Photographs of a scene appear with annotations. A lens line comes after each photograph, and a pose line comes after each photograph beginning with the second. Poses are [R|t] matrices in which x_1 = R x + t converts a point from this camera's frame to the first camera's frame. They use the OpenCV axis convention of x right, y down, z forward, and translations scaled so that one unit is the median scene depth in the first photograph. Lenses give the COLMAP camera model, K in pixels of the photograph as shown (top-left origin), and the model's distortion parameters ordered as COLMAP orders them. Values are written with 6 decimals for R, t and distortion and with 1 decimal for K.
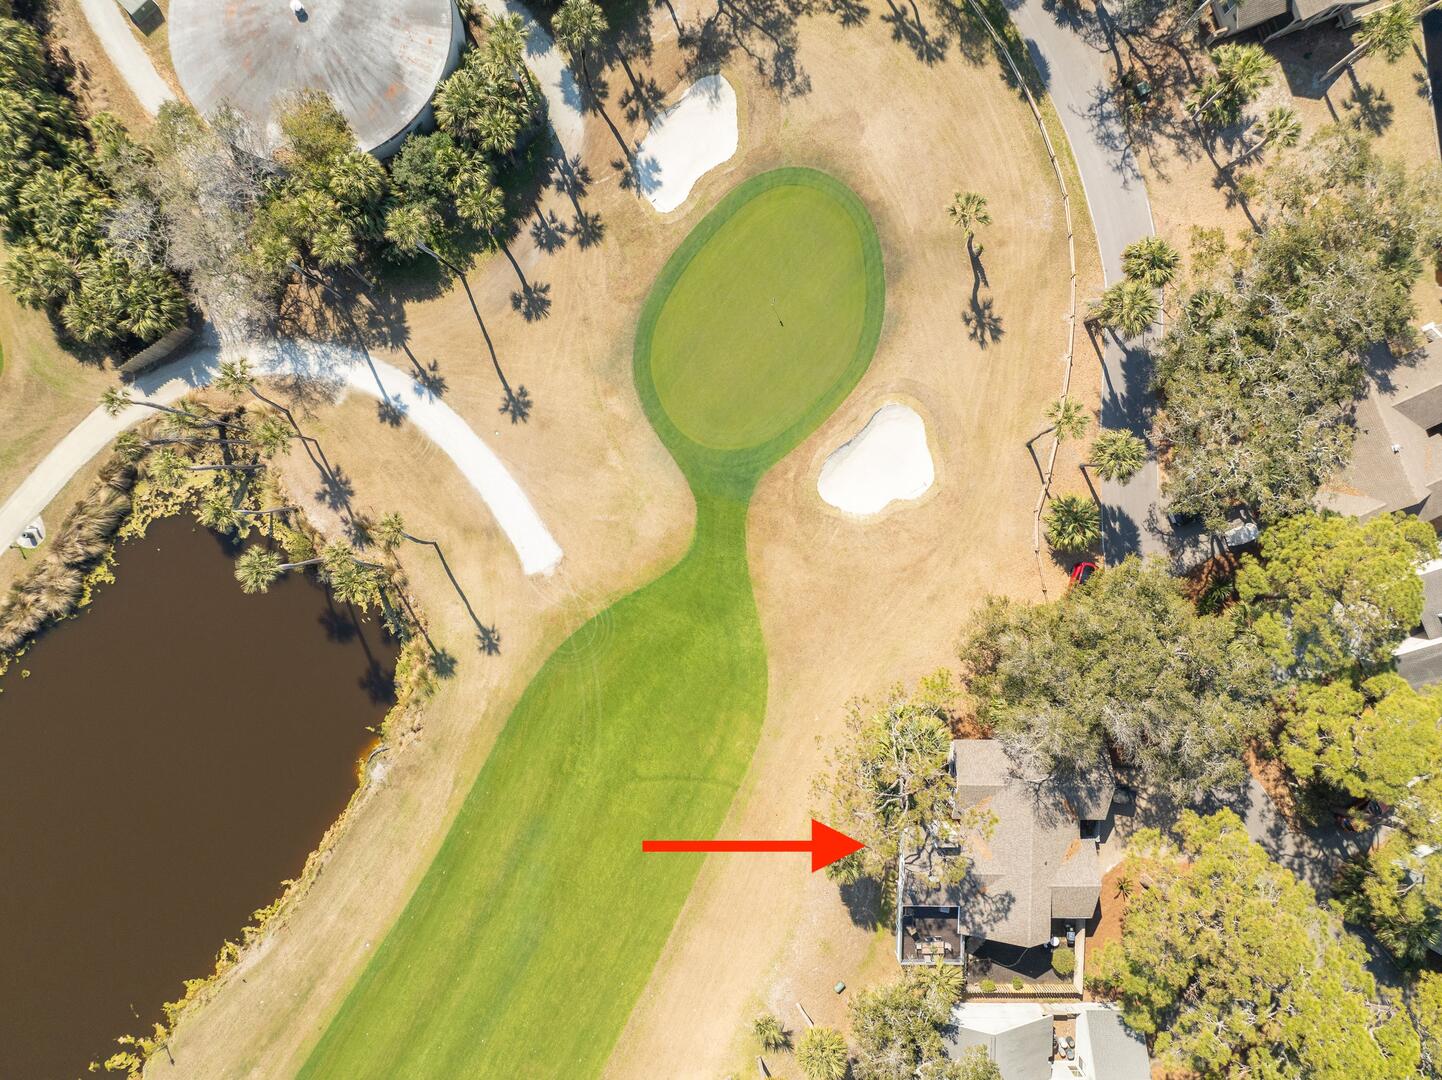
lens RADIAL K [[1014.2, 0, 720.7], [0, 1014.2, 540.9], [0, 0, 1]] dist [-0.033352, -0.001544]
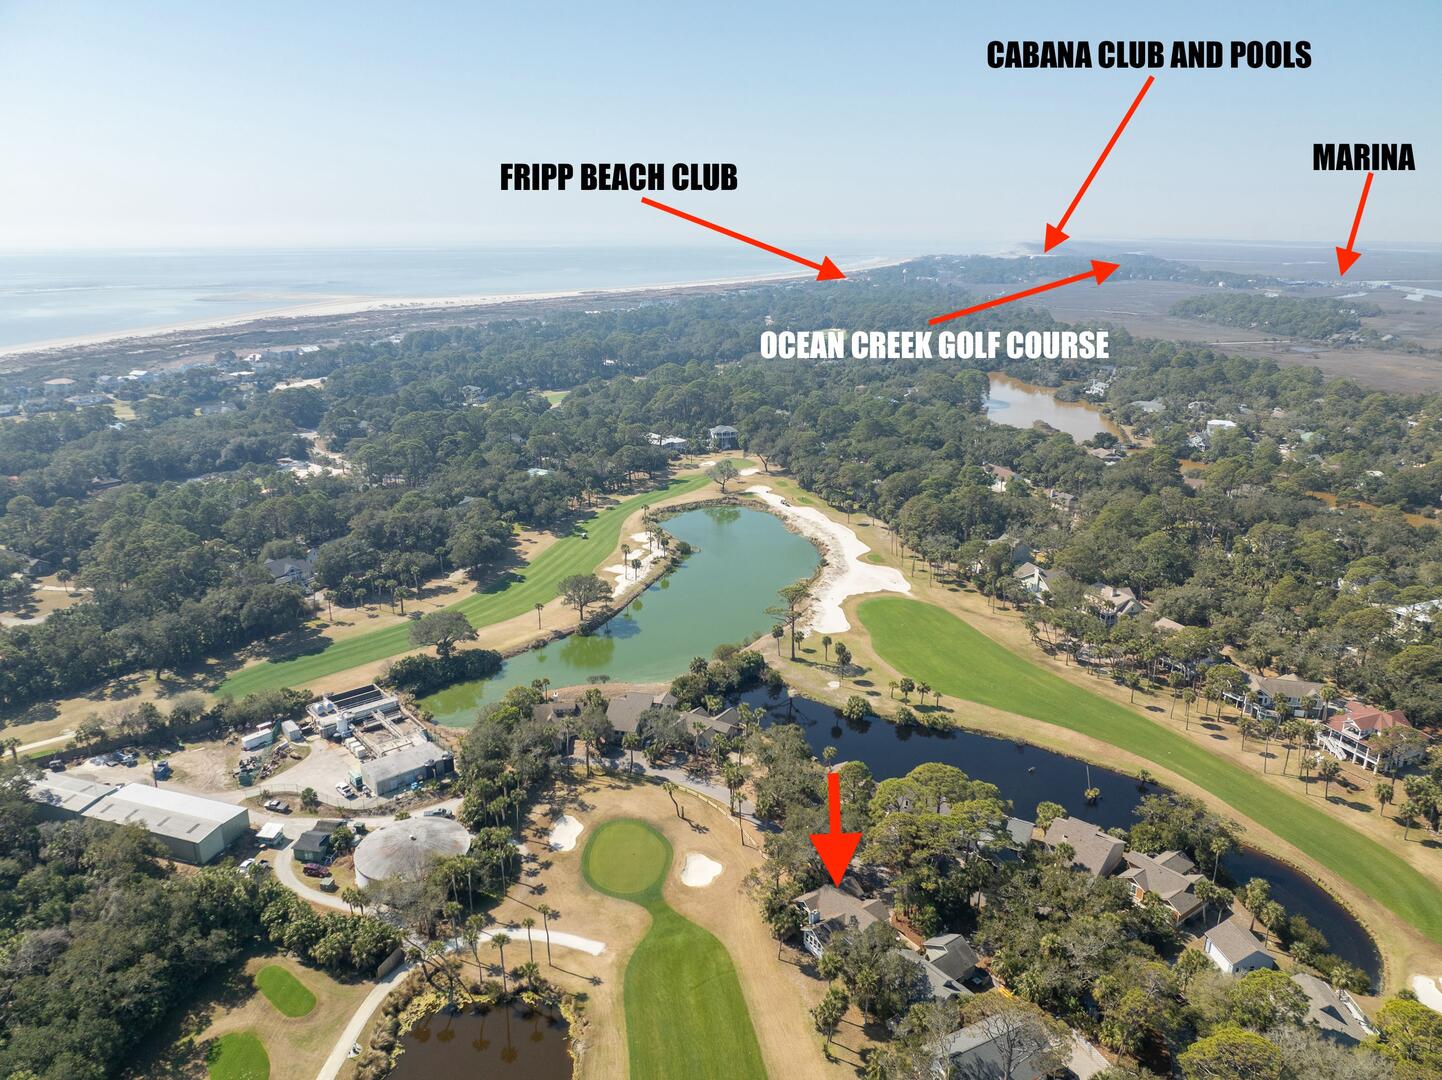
lens RADIAL K [[1014.2, 0, 723.4], [0, 1014.2, 540.5], [0, 0, 1]] dist [-0.033352, -0.001544]
pose [[0.799412, -0.187648, 0.570726, -1.025962], [0.600730, 0.237049, -0.763499, 1.612524], [0.007979, 0.953203, 0.302226, -0.475131]]
